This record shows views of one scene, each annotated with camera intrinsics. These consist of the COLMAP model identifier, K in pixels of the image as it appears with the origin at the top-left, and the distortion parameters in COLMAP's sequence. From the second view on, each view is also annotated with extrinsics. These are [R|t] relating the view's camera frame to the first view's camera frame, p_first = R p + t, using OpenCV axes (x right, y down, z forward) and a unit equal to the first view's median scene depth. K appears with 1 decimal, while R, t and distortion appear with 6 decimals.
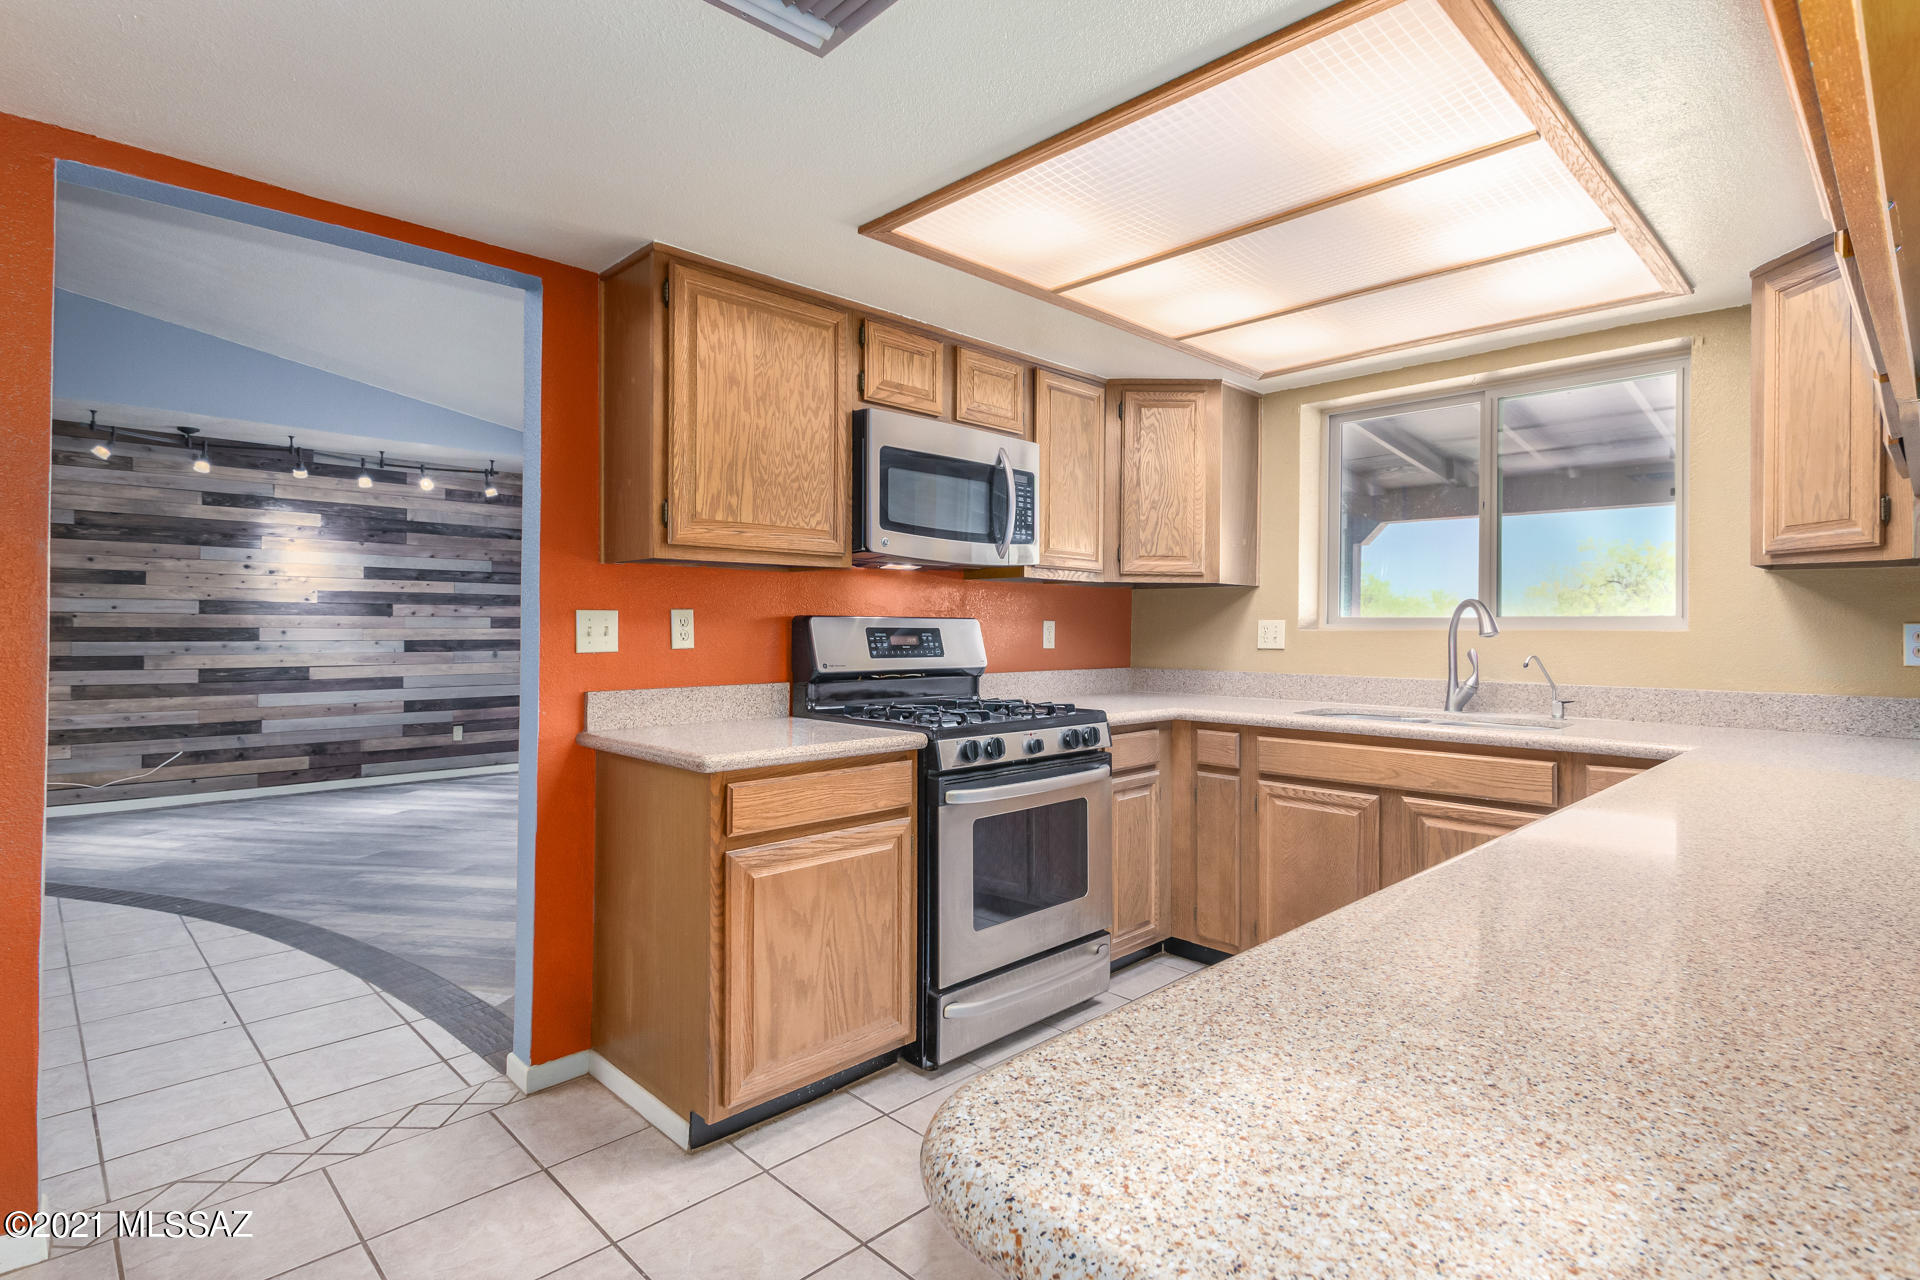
lens RADIAL K [[950.9, 0, 957.1], [0, 950.9, 623.5], [0, 0, 1]] dist [0.012284, -0.000594]
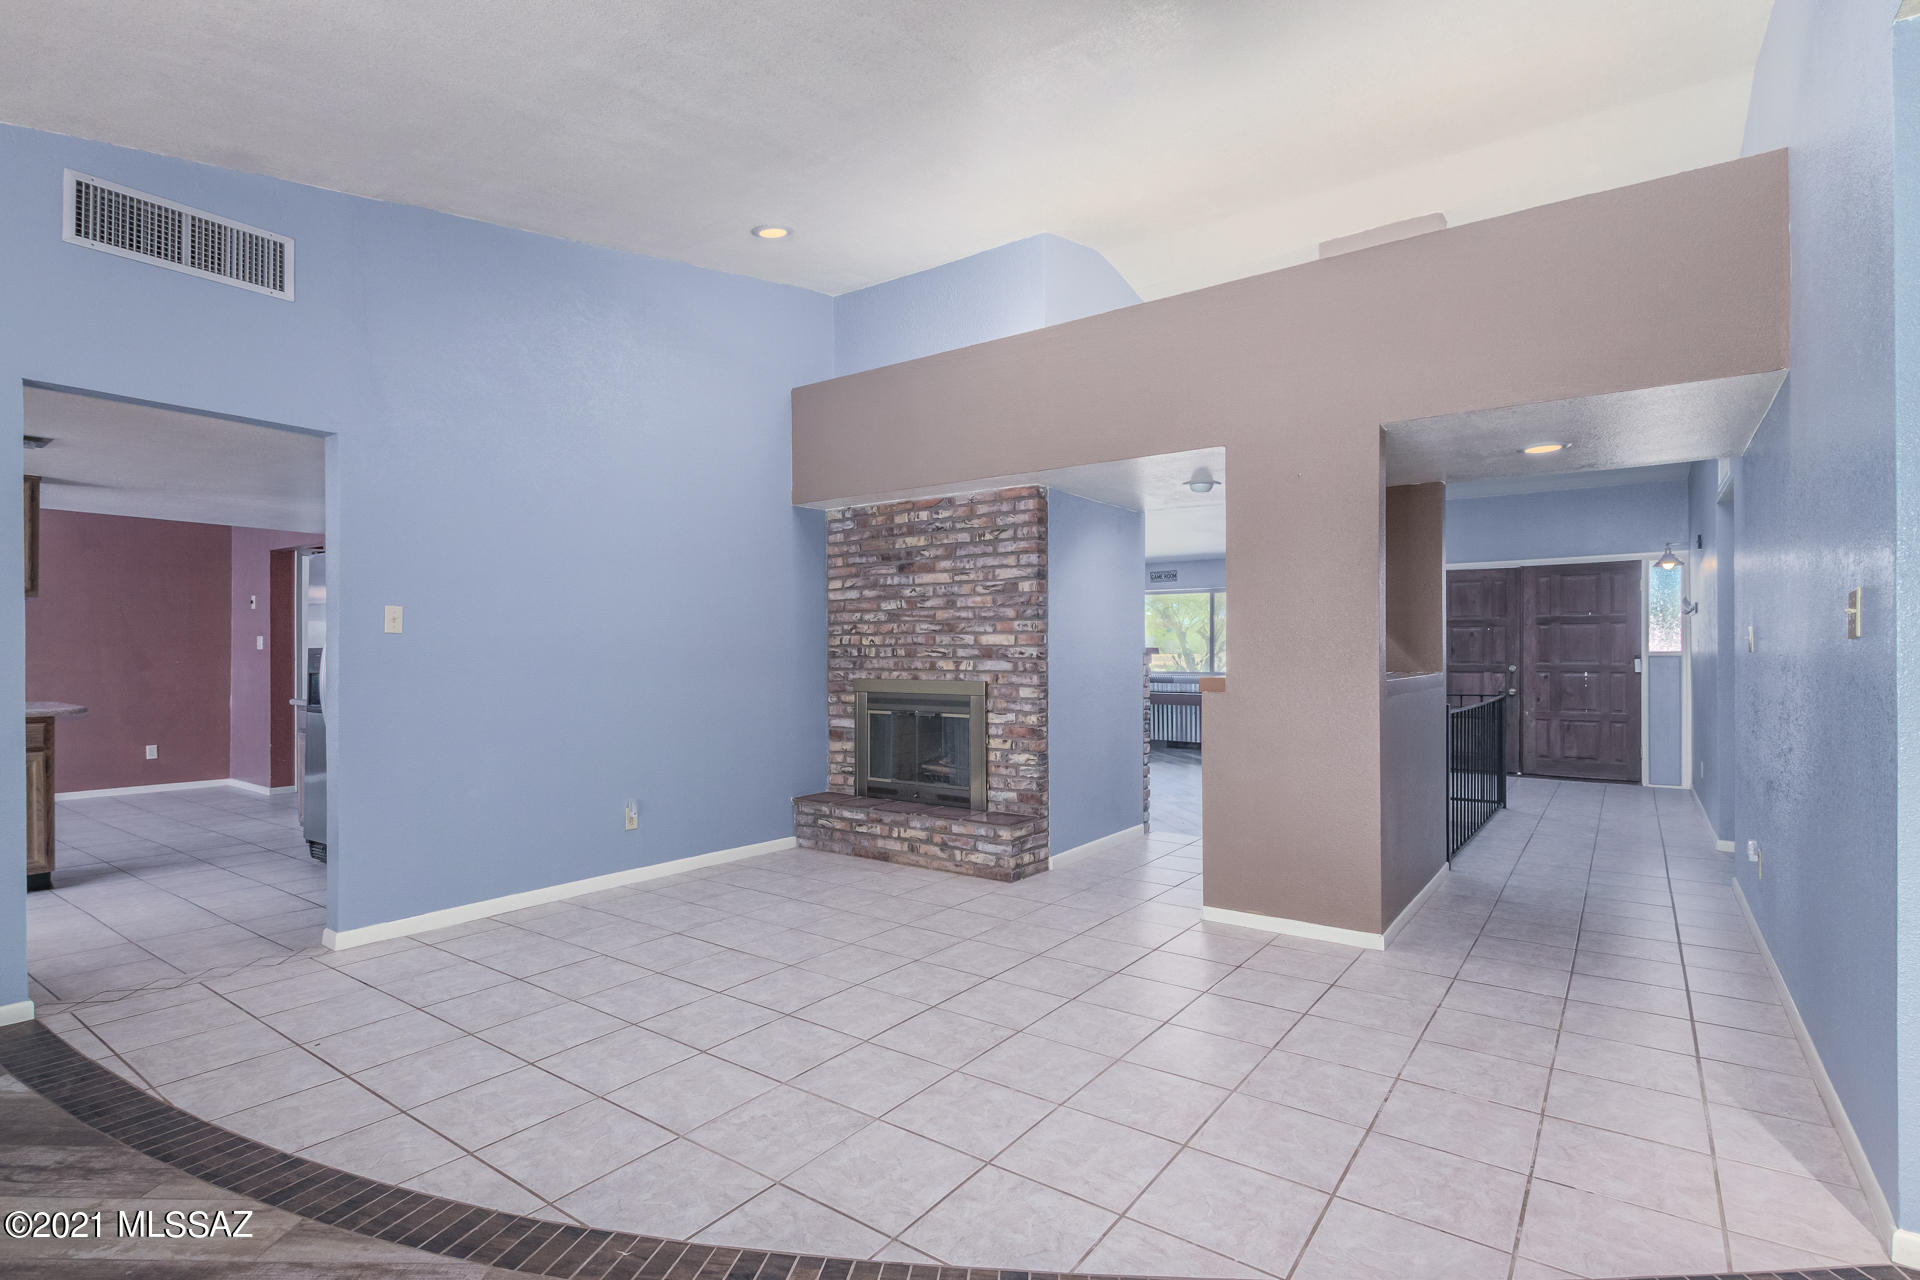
lens RADIAL K [[932.9, 0, 969.7], [0, 932.9, 649.7], [0, 0, 1]] dist [0.002613, -0.000772]
pose [[-0.984482, -0.006002, -0.175385, -0.584498], [-0.004512, 0.999950, -0.008897, -0.001436], [0.175430, -0.007968, -0.984460, 0.970470]]
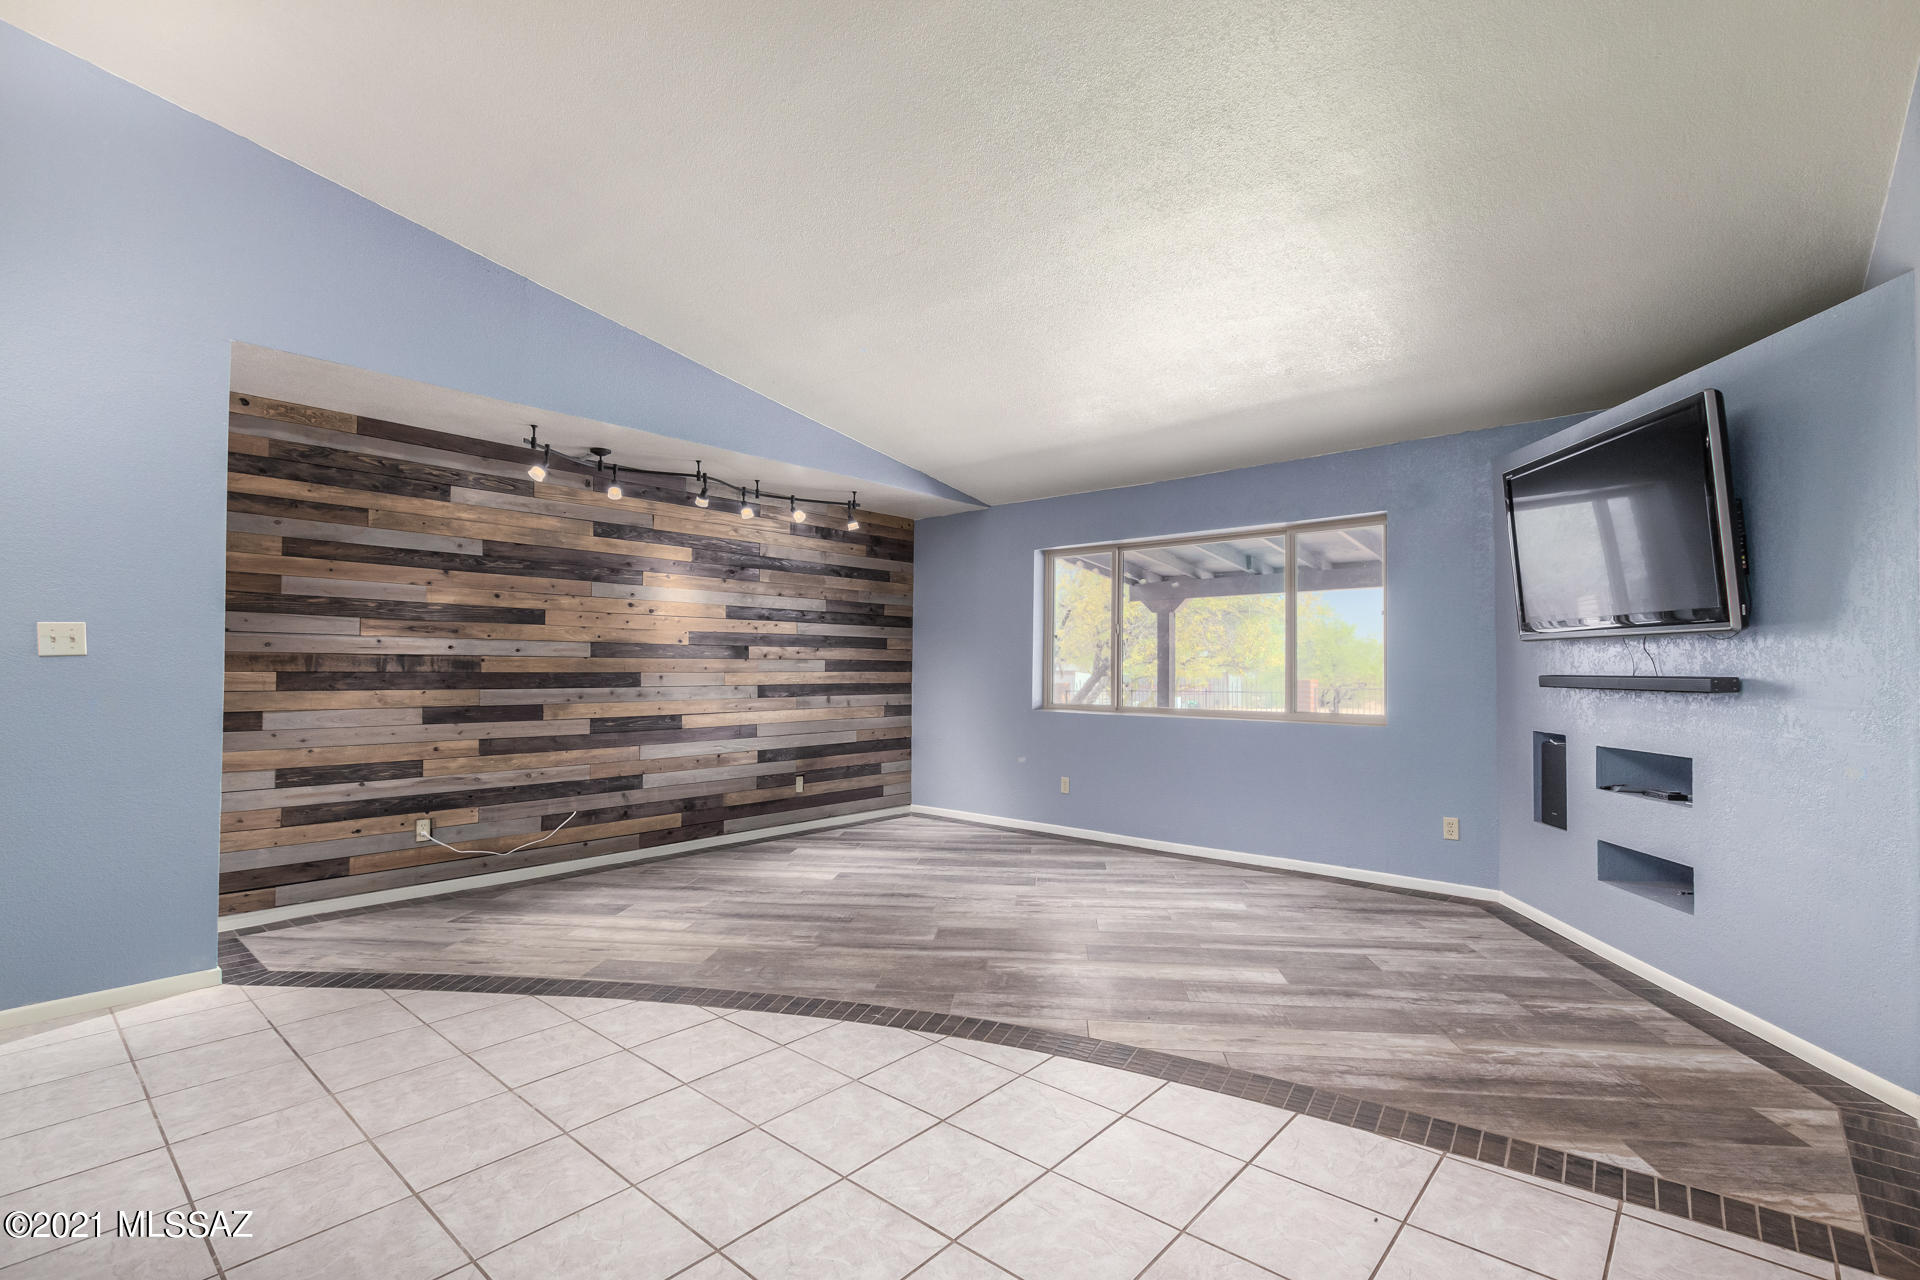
lens RADIAL K [[876.2, 0, 958.0], [0, 876.2, 652.2], [0, 0, 1]] dist [0.002430, 0.000384]
pose [[0.997233, 0.000154, 0.074341, -0.519937], [0.000625, 0.999945, -0.010456, -0.006105], [-0.074338, 0.010473, 0.997178, 0.158661]]
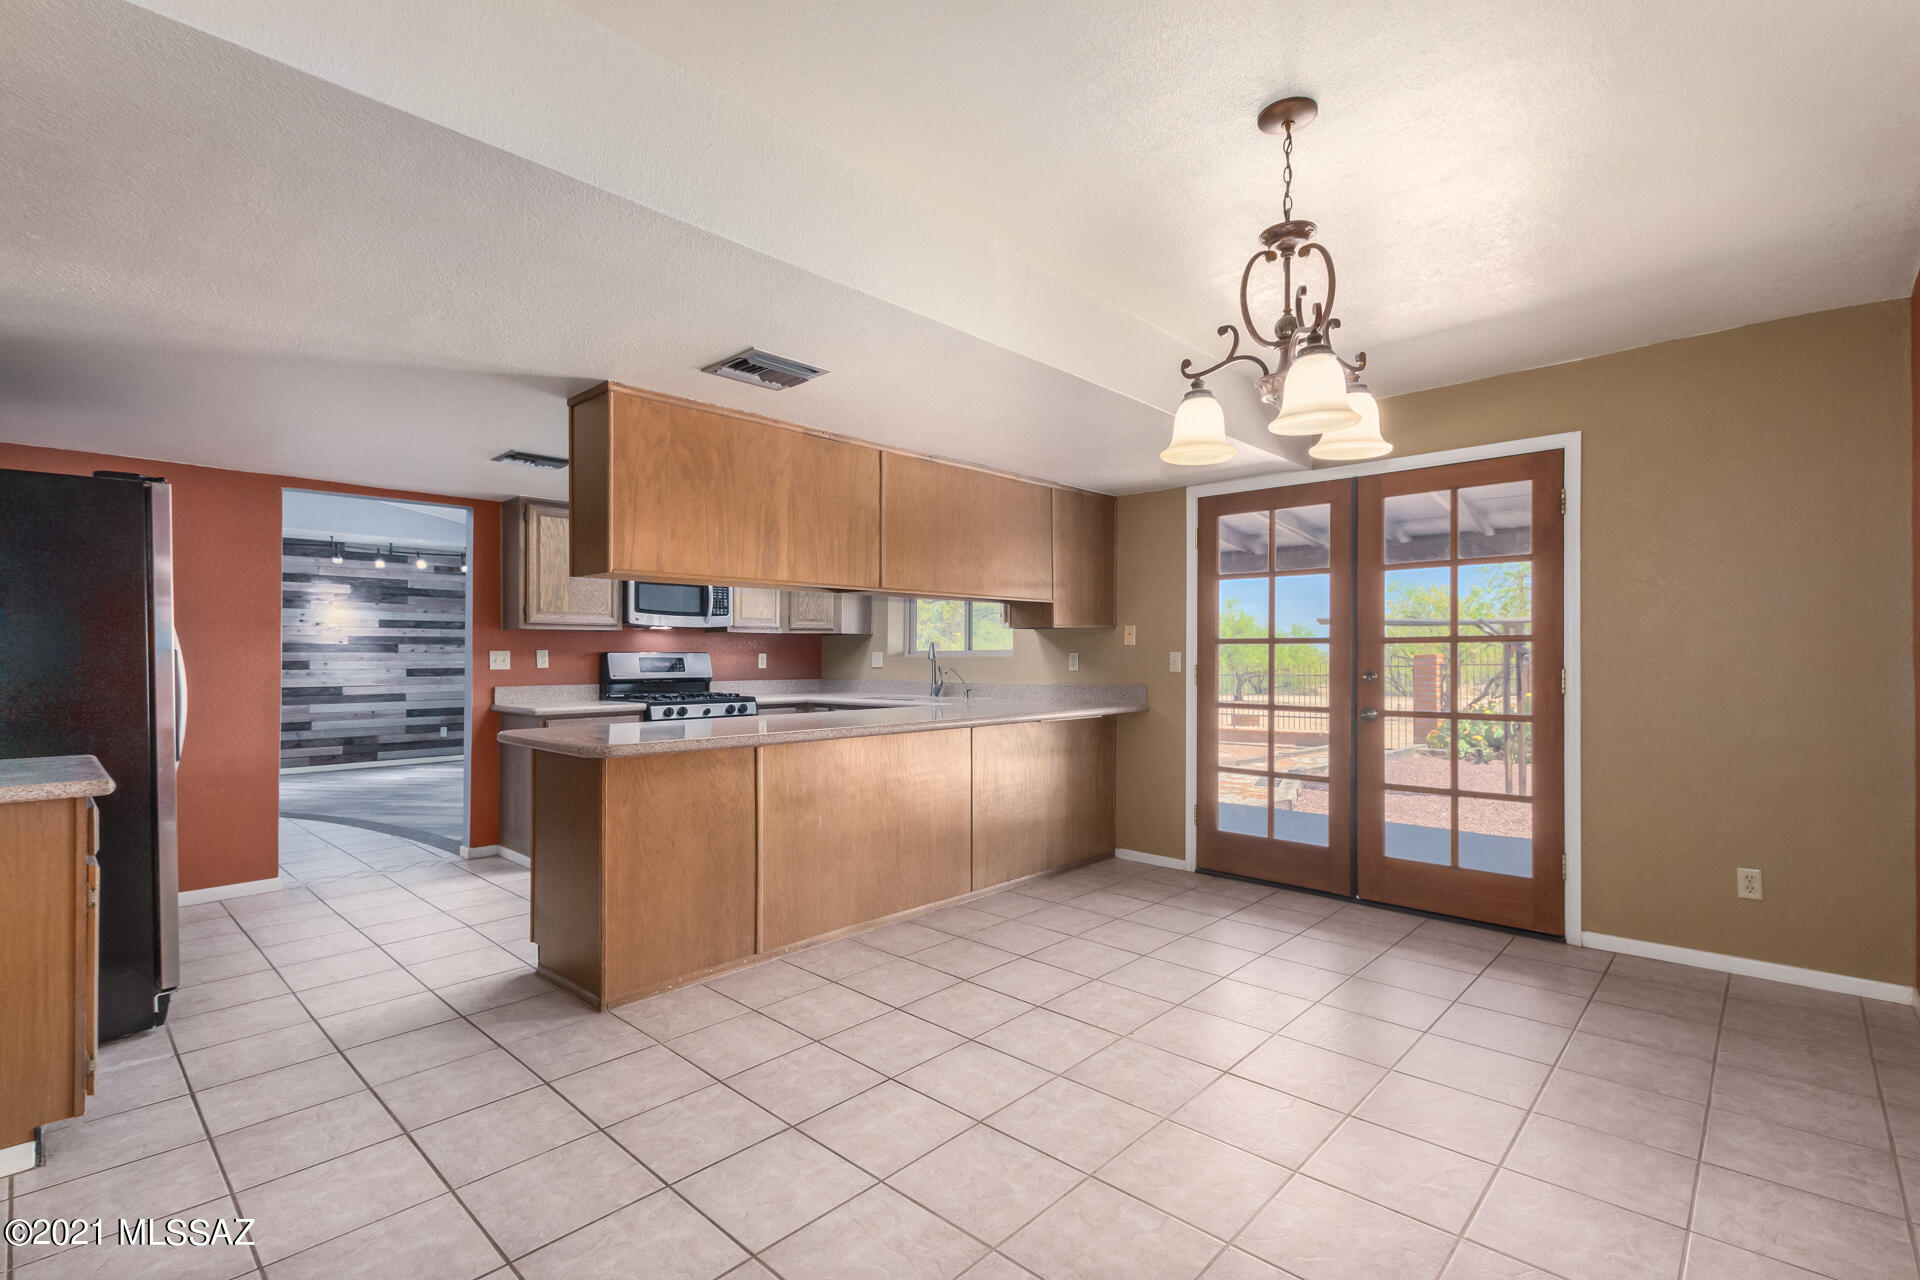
lens RADIAL K [[876.2, 0, 956.0], [0, 876.2, 651.0], [0, 0, 1]] dist [0.002430, 0.000384]
pose [[0.999158, -0.006810, 0.040459, 0.252920], [0.006936, 0.999972, -0.002975, 0.000008], [-0.040438, 0.003254, 0.999177, -0.457143]]
